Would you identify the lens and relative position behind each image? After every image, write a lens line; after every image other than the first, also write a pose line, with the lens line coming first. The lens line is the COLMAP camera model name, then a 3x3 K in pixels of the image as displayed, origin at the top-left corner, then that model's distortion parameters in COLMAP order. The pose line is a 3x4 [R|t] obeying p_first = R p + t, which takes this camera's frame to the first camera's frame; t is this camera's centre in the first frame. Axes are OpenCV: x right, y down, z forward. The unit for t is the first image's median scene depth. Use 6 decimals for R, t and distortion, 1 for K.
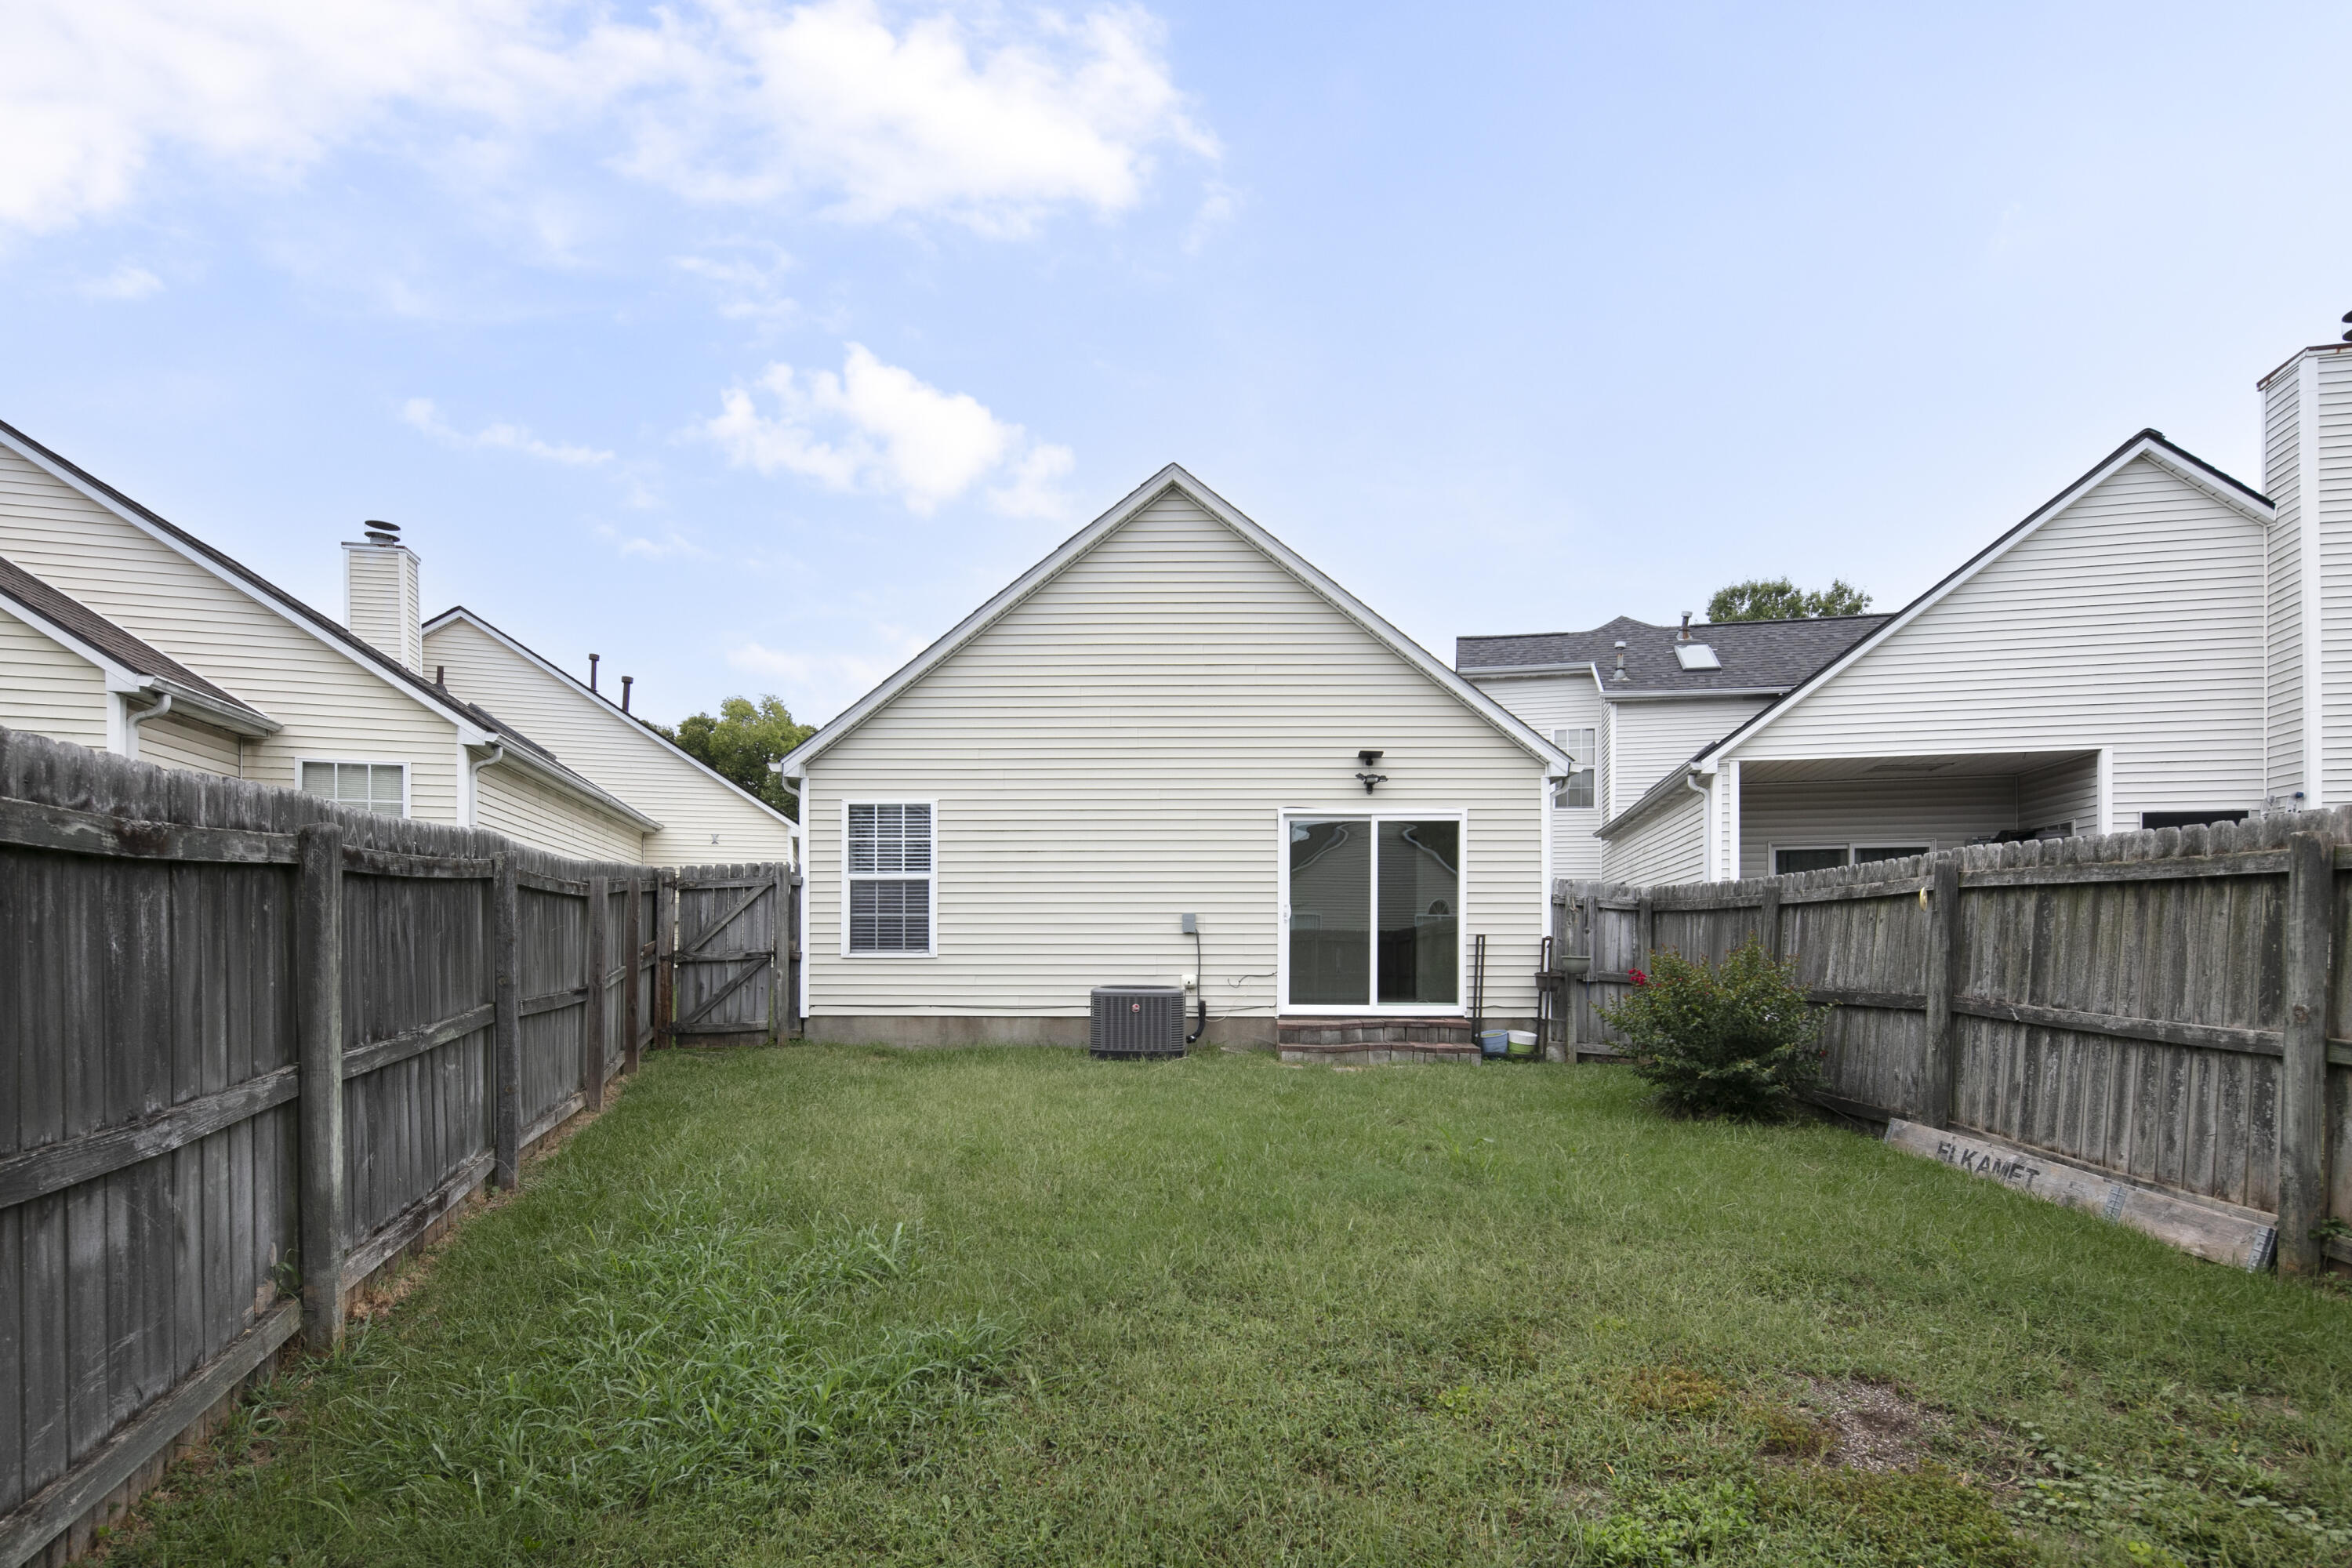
lens RADIAL K [[1151.6, 0, 1161.3], [0, 1151.6, 938.3], [0, 0, 1]] dist [0.027196, -0.011142]
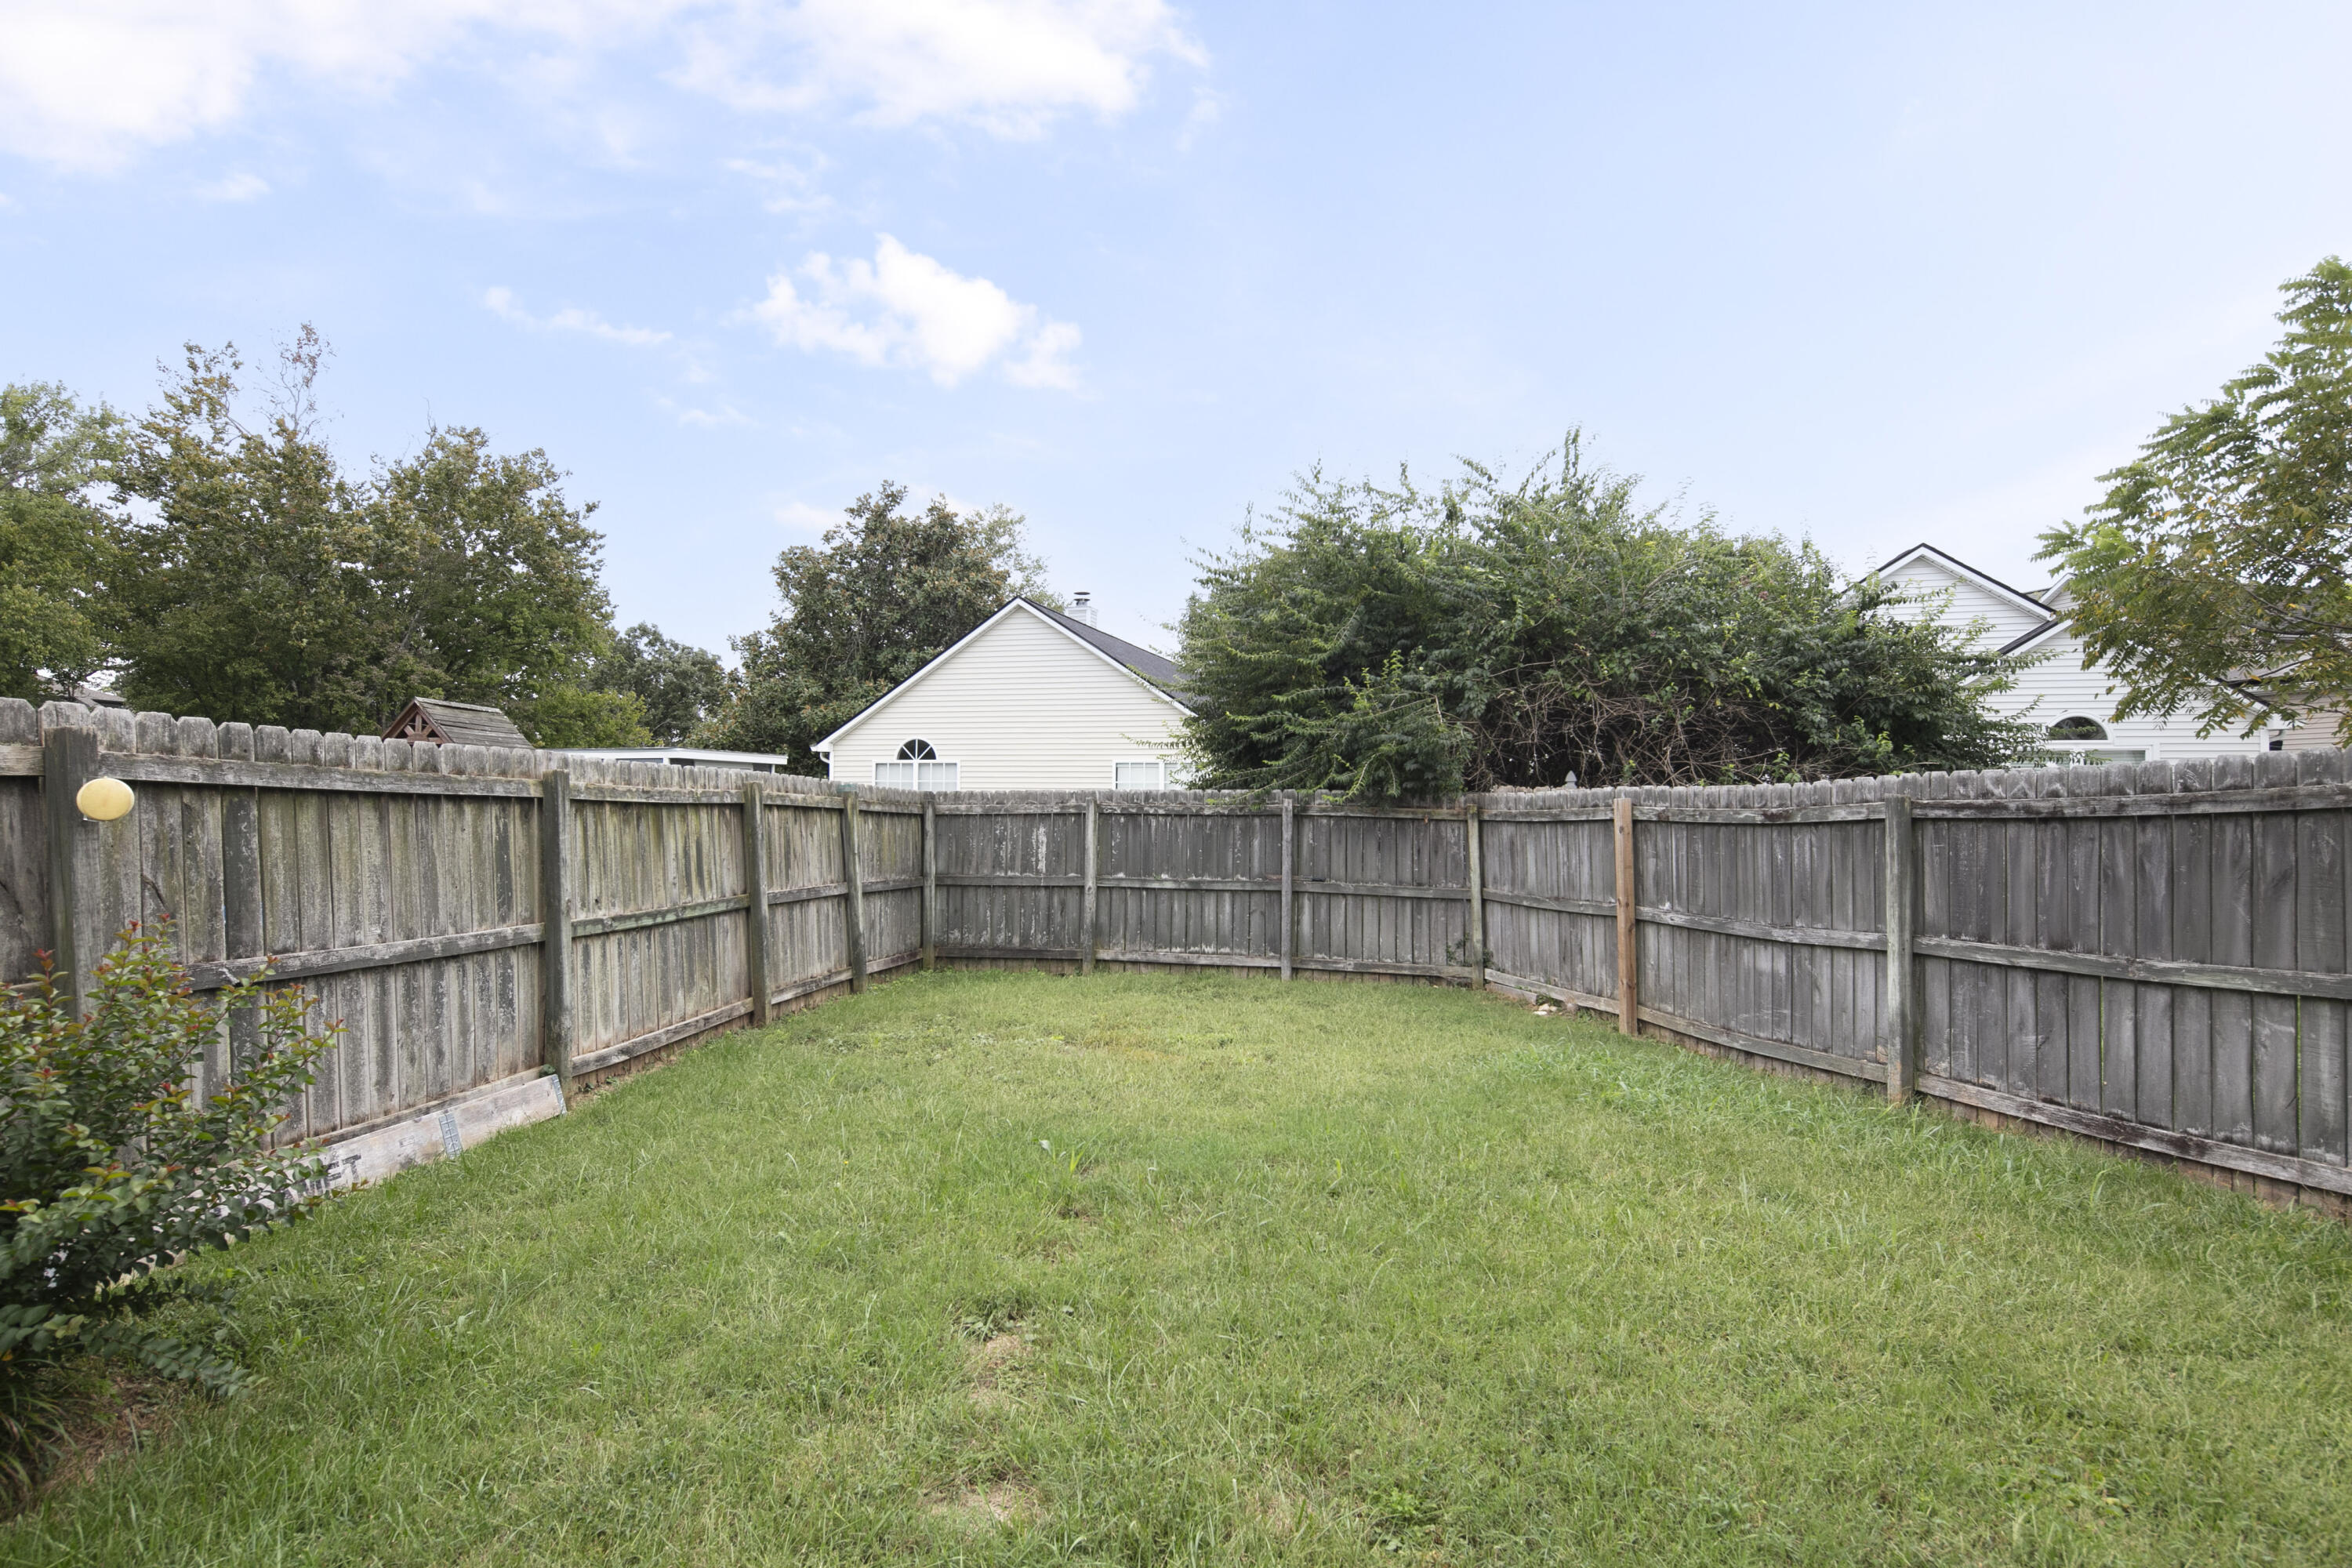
lens RADIAL K [[1151.6, 0, 1190.6], [0, 1151.6, 796.3], [0, 0, 1]] dist [0.027196, -0.011142]
pose [[-0.999320, -0.010306, 0.035394, 0.087210], [-0.010821, 0.999838, -0.014388, -0.020276], [-0.035240, -0.014762, -0.999270, 0.953620]]
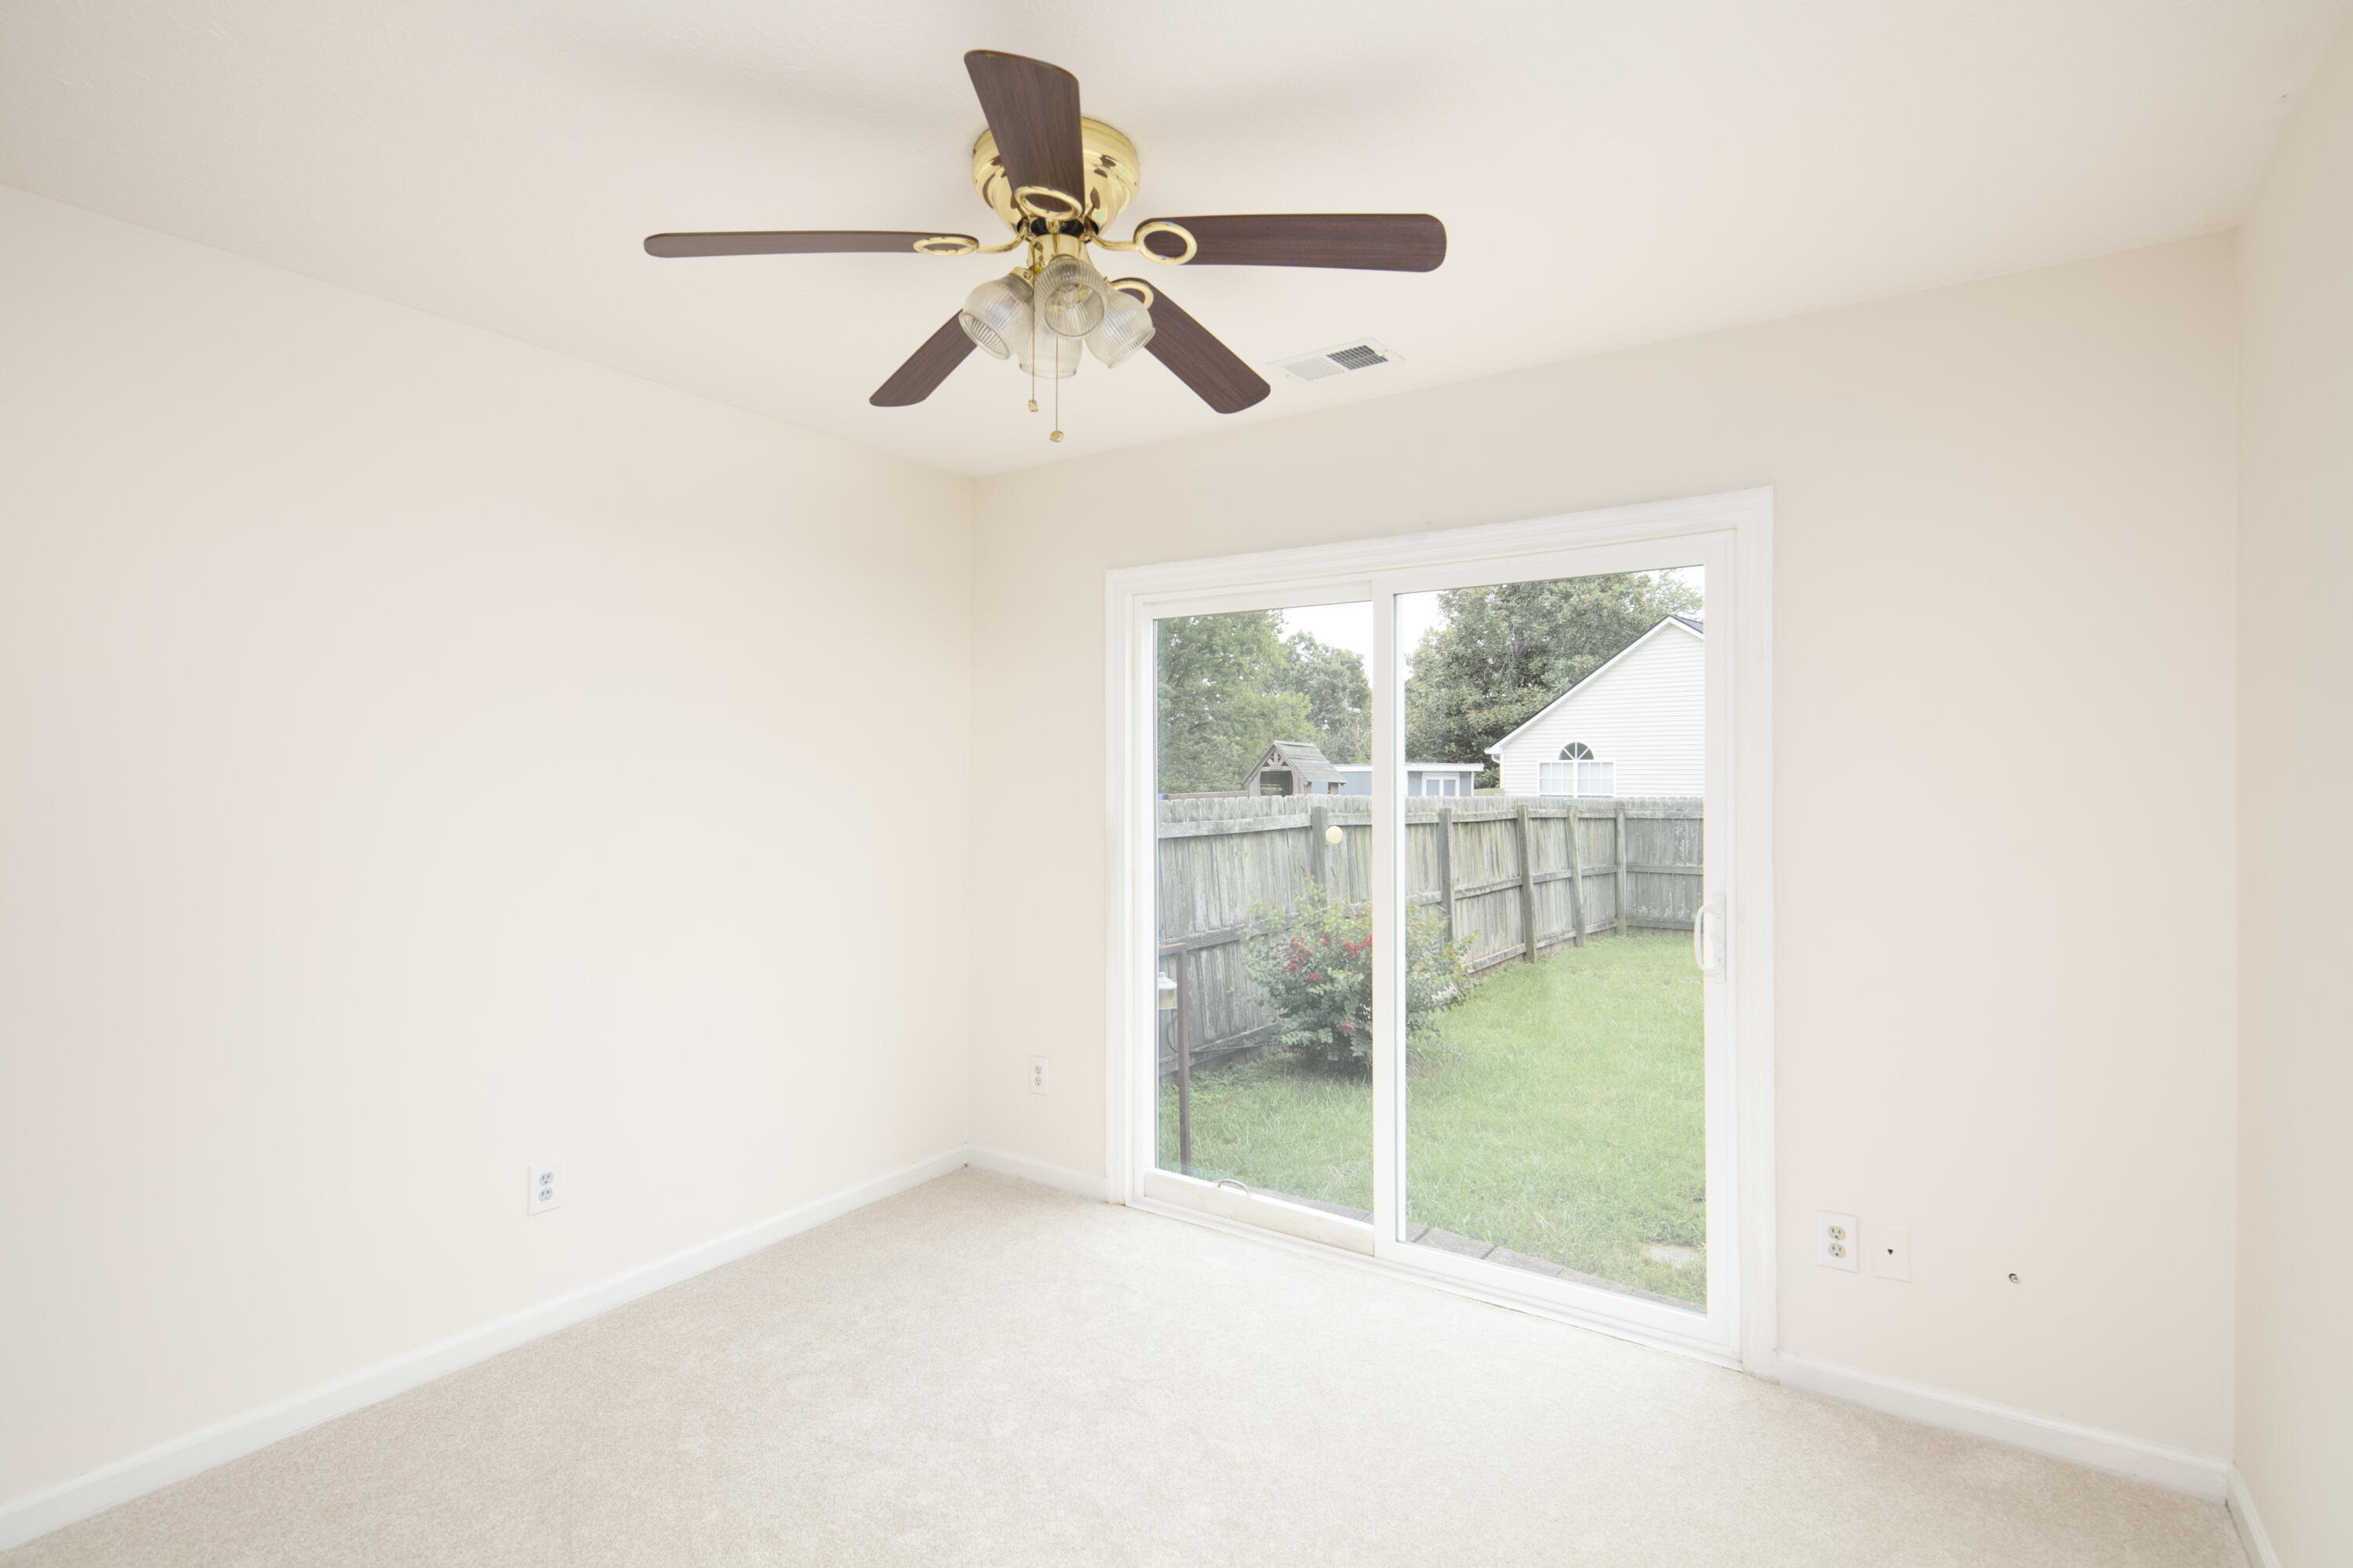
lens RADIAL K [[1152.2, 0, 1180.8], [0, 1152.2, 779.1], [0, 0, 1]] dist [0.027196, -0.011142]
pose [[-0.850671, -0.002758, 0.525691, 0.080339], [-0.004093, 0.999991, -0.001377, -0.058798], [-0.525682, -0.003324, -0.850674, 1.374784]]
